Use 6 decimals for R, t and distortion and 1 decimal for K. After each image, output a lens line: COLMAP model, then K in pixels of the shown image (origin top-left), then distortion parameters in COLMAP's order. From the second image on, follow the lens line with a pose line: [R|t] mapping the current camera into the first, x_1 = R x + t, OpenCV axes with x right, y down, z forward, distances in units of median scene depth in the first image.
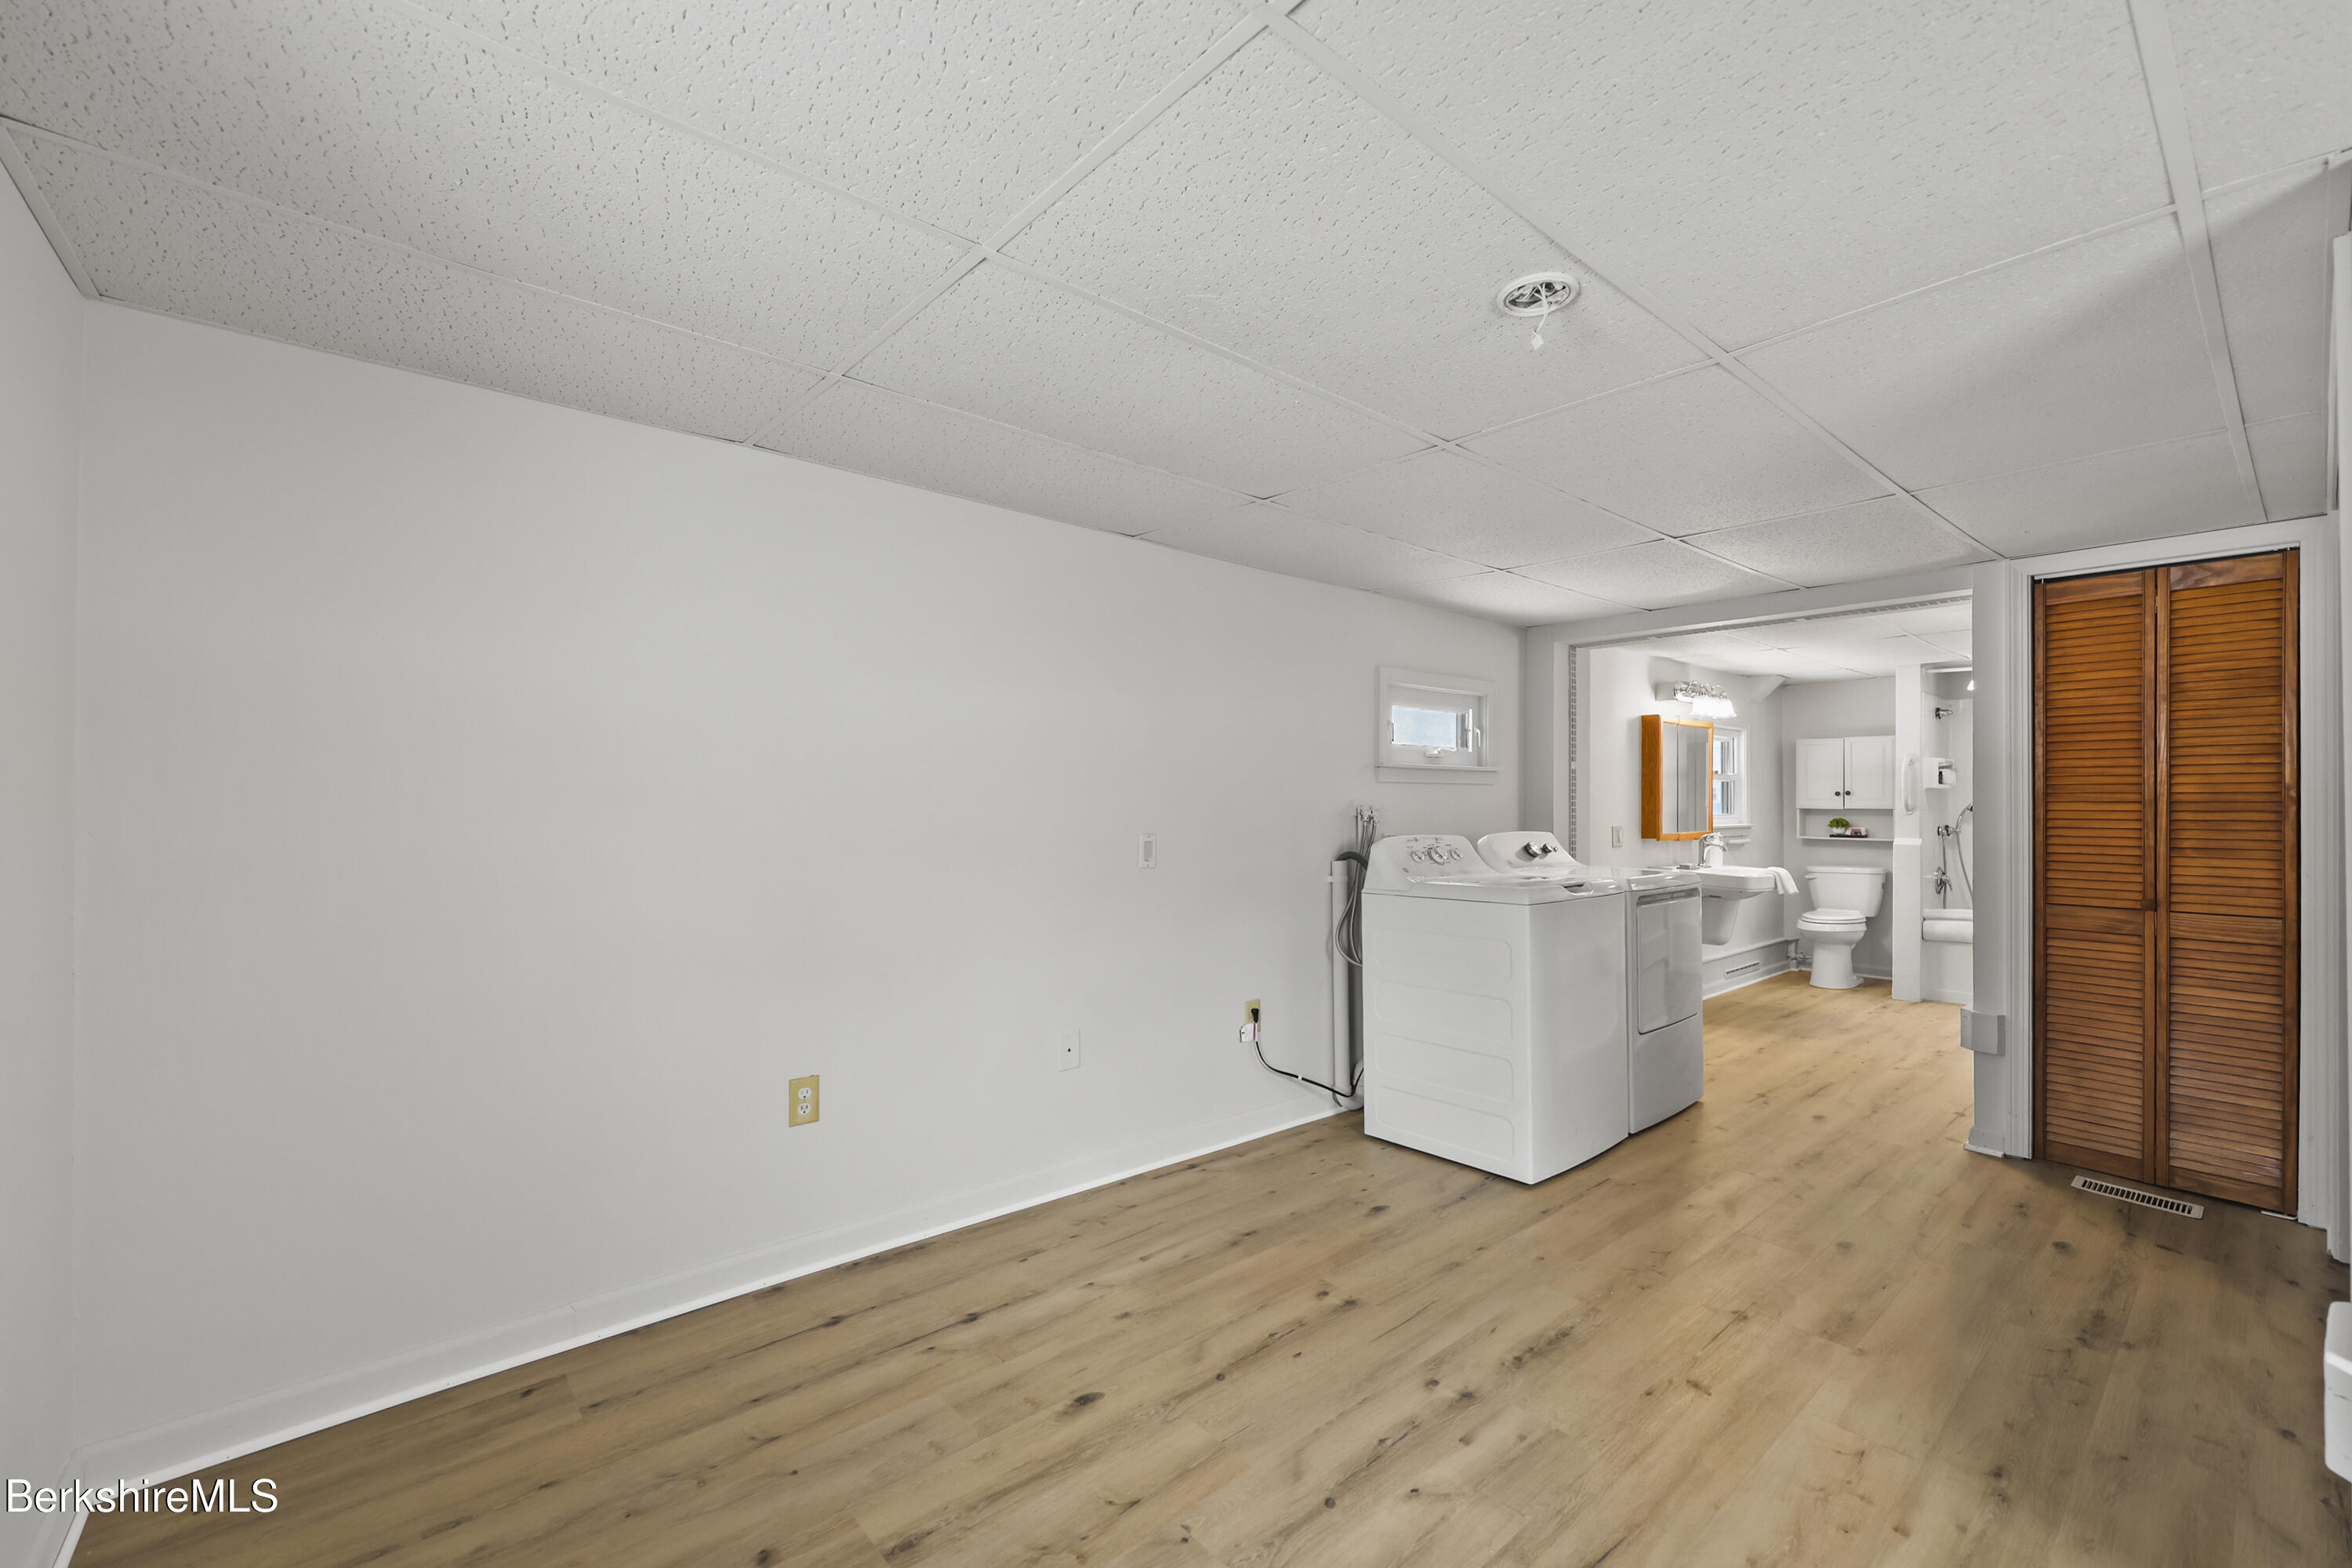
lens RADIAL K [[964.7, 0, 1196.6], [0, 964.7, 795.9], [0, 0, 1]] dist [-0.000563, 0.000016]
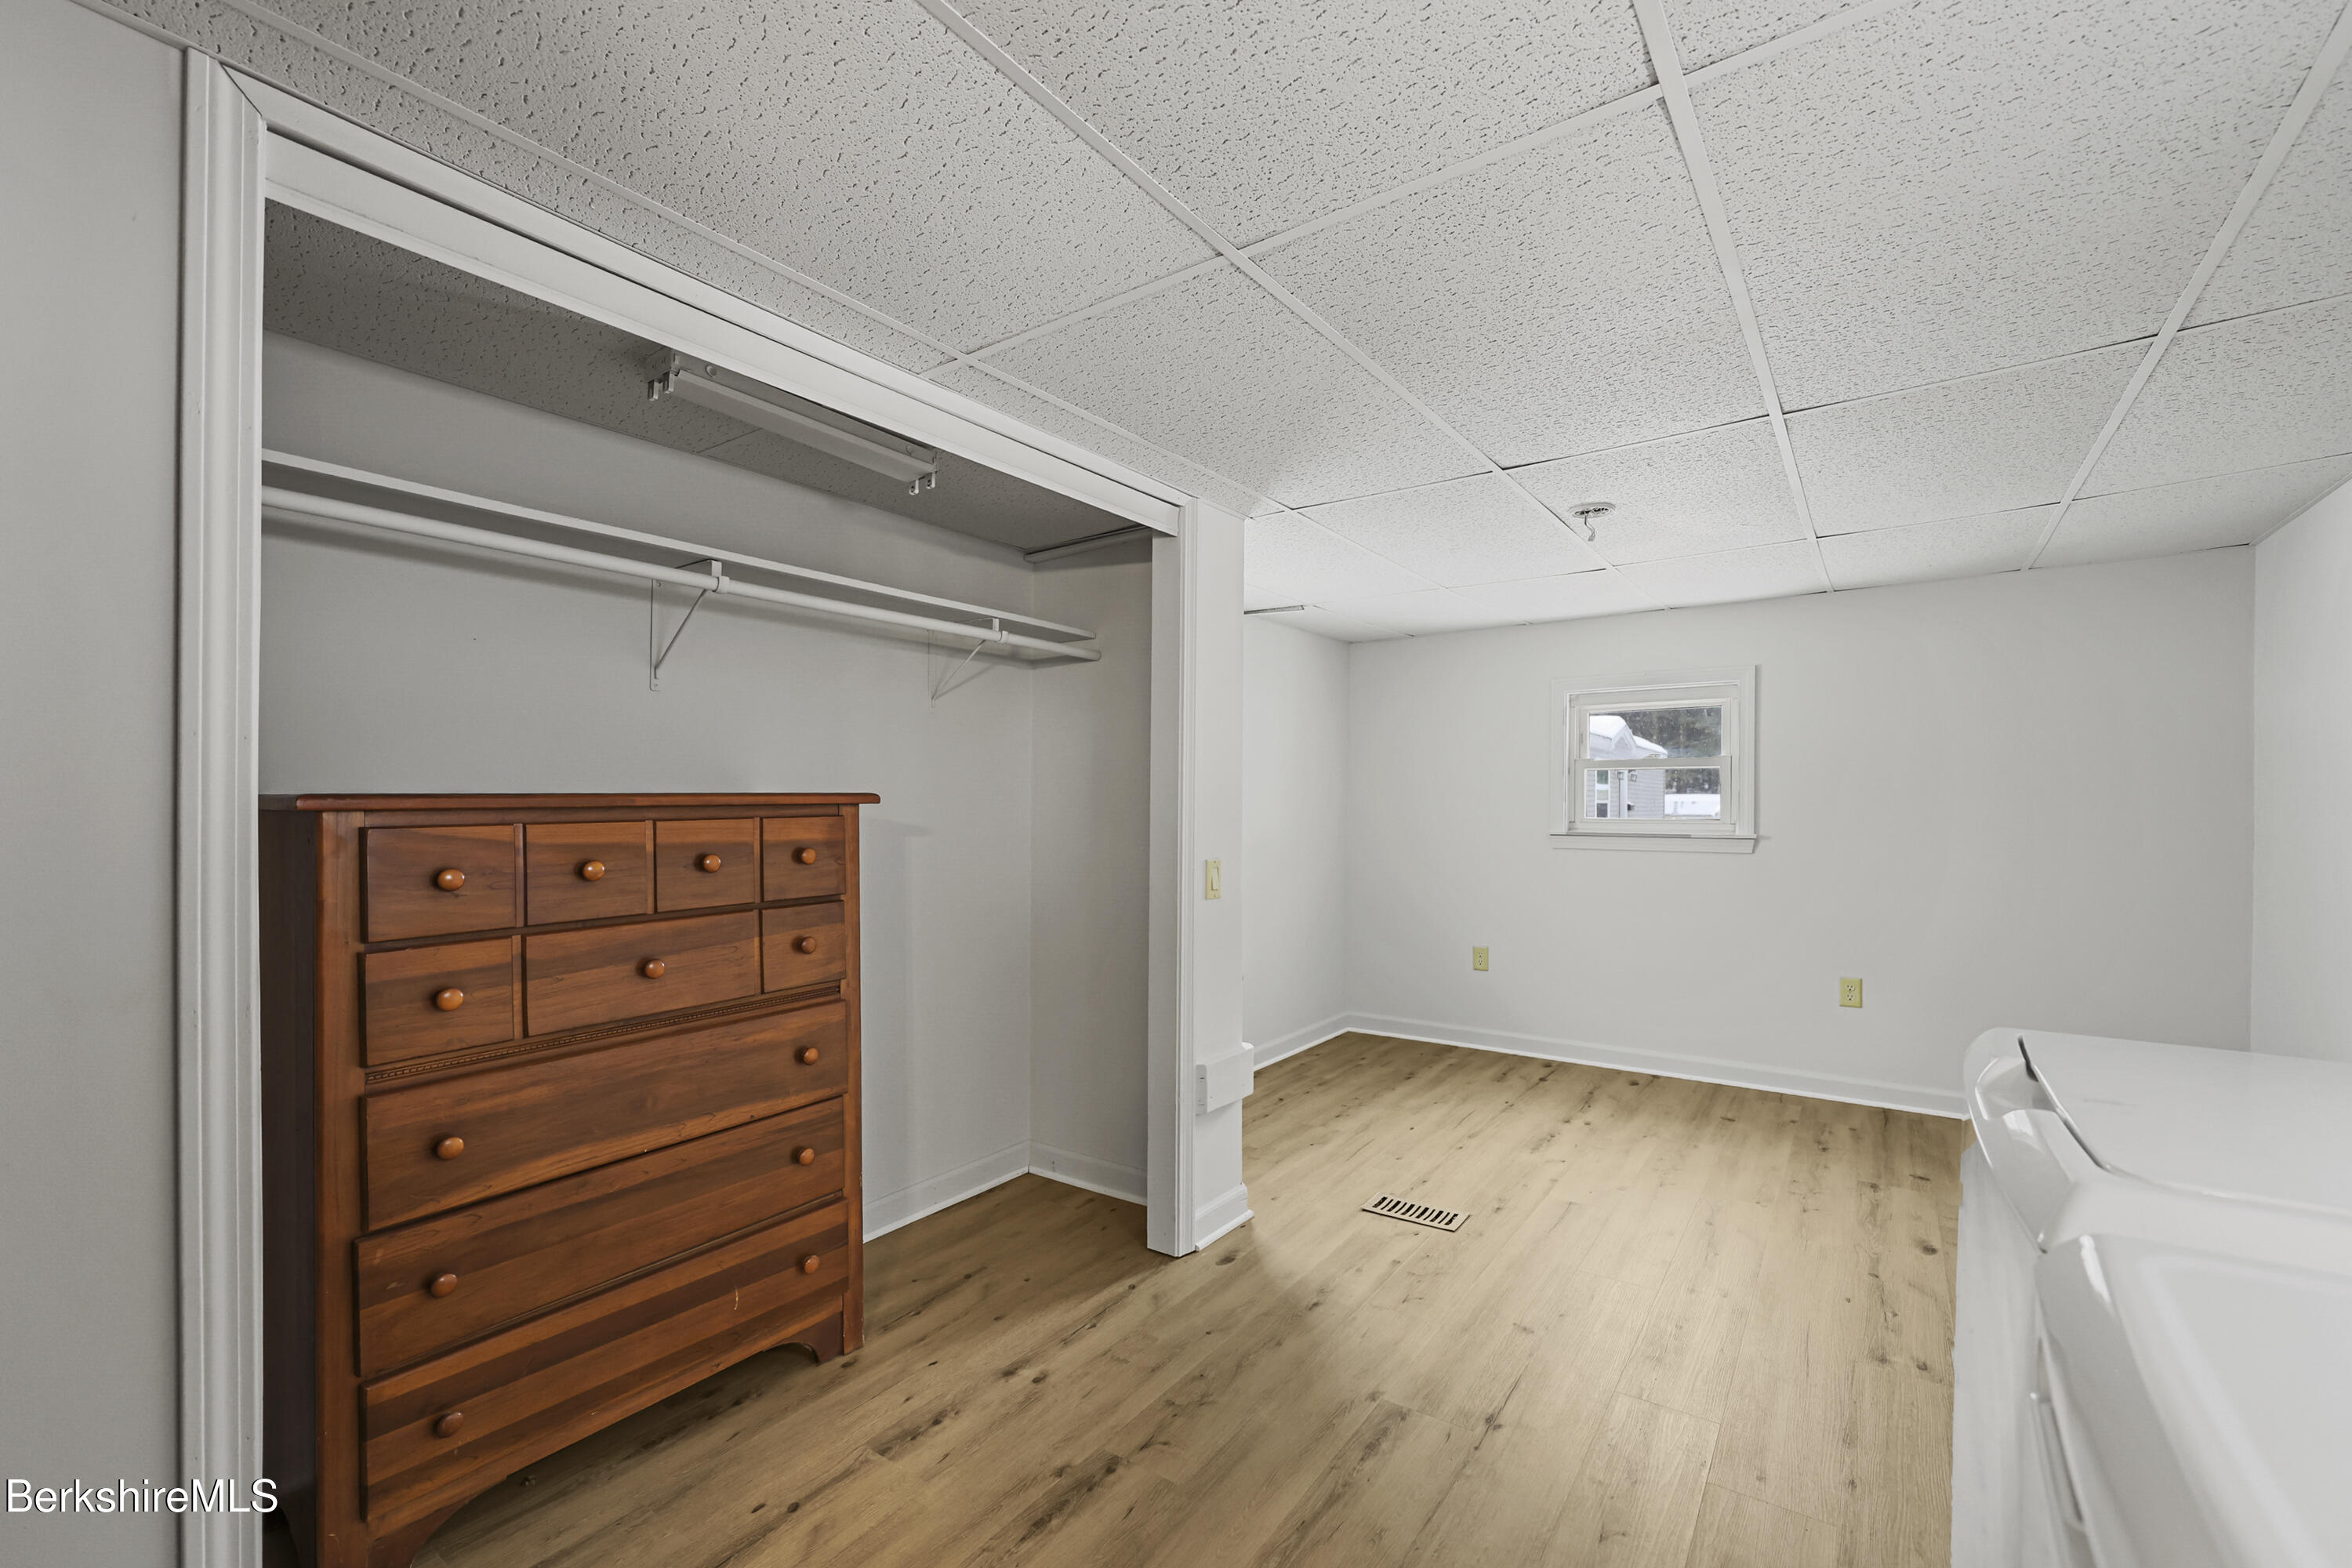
lens RADIAL K [[964.7, 0, 1196.6], [0, 964.7, 795.9], [0, 0, 1]] dist [-0.000563, 0.000016]
pose [[-0.972853, -0.003028, -0.231404, 0.700890], [0.000125, 0.999907, -0.013613, 0.007191], [0.231424, -0.013272, -0.972763, 1.224093]]
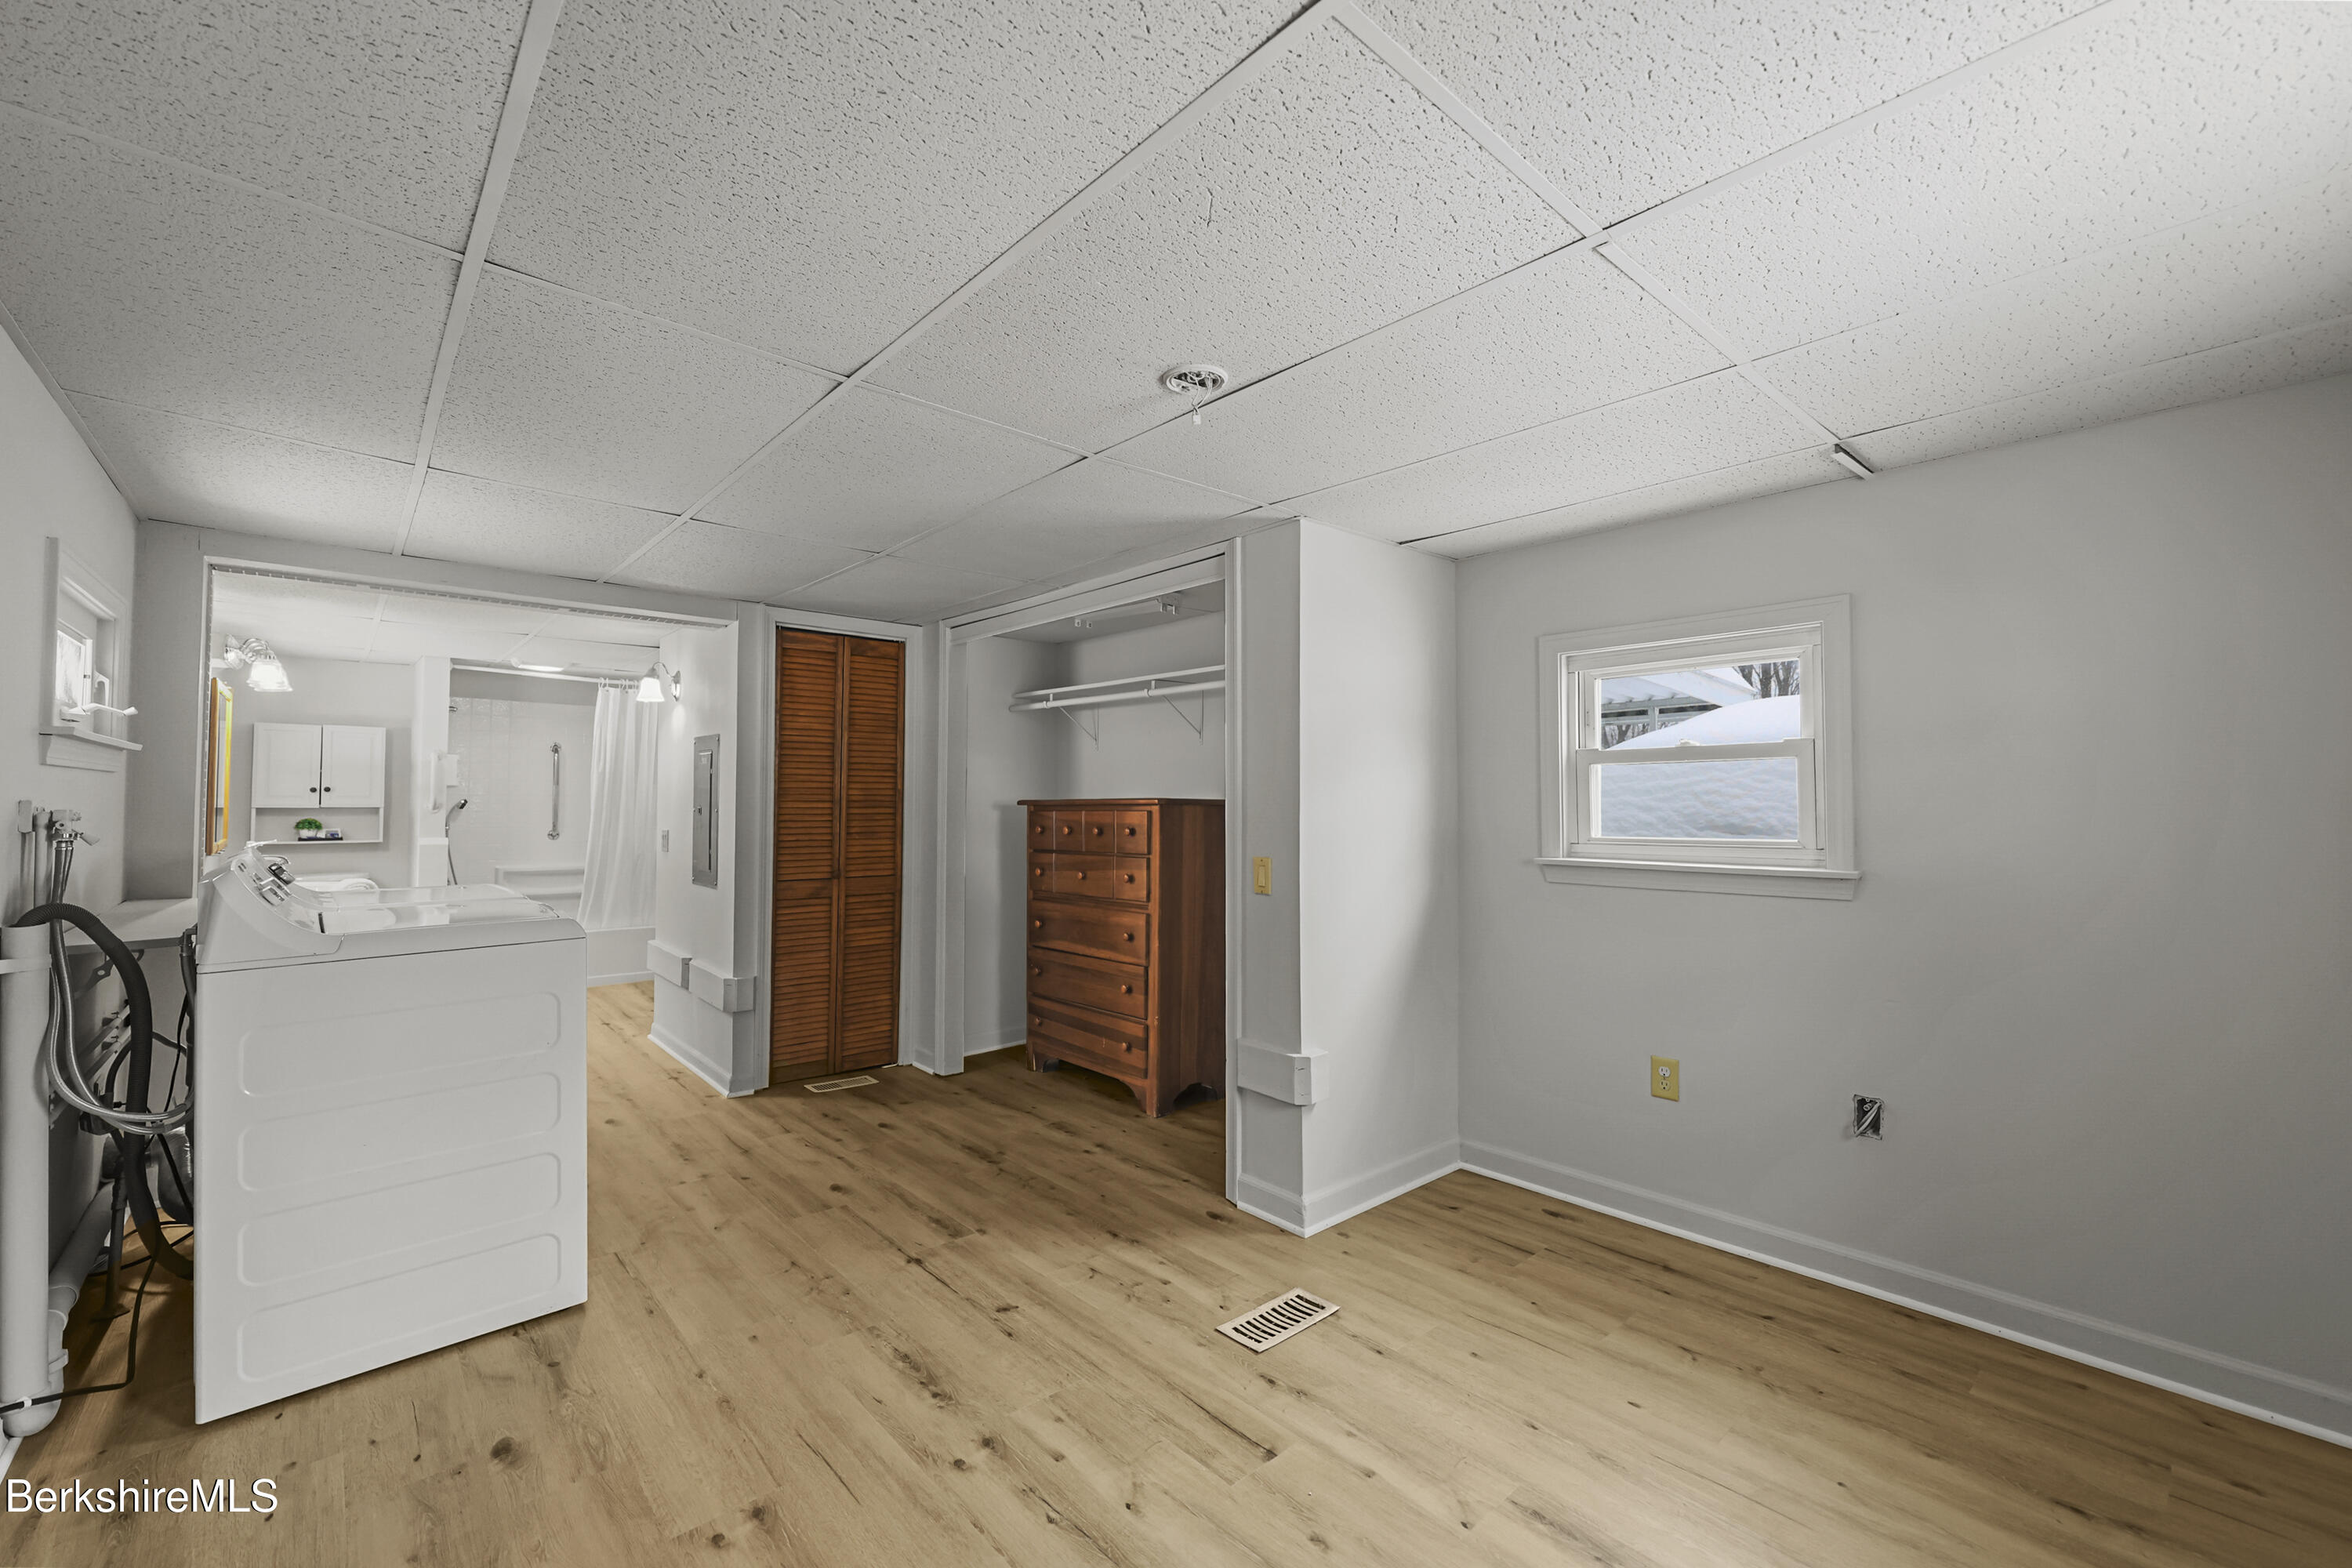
lens RADIAL K [[955.0, 0, 1176.0], [0, 955.0, 784.0], [0, 0, 1]] dist [-0.001136, -0.000059]
pose [[-0.013135, 0.015923, 0.999787, -0.391116], [-0.008489, 0.999835, -0.016036, -0.001200], [-0.999878, -0.008698, -0.012997, 0.498202]]
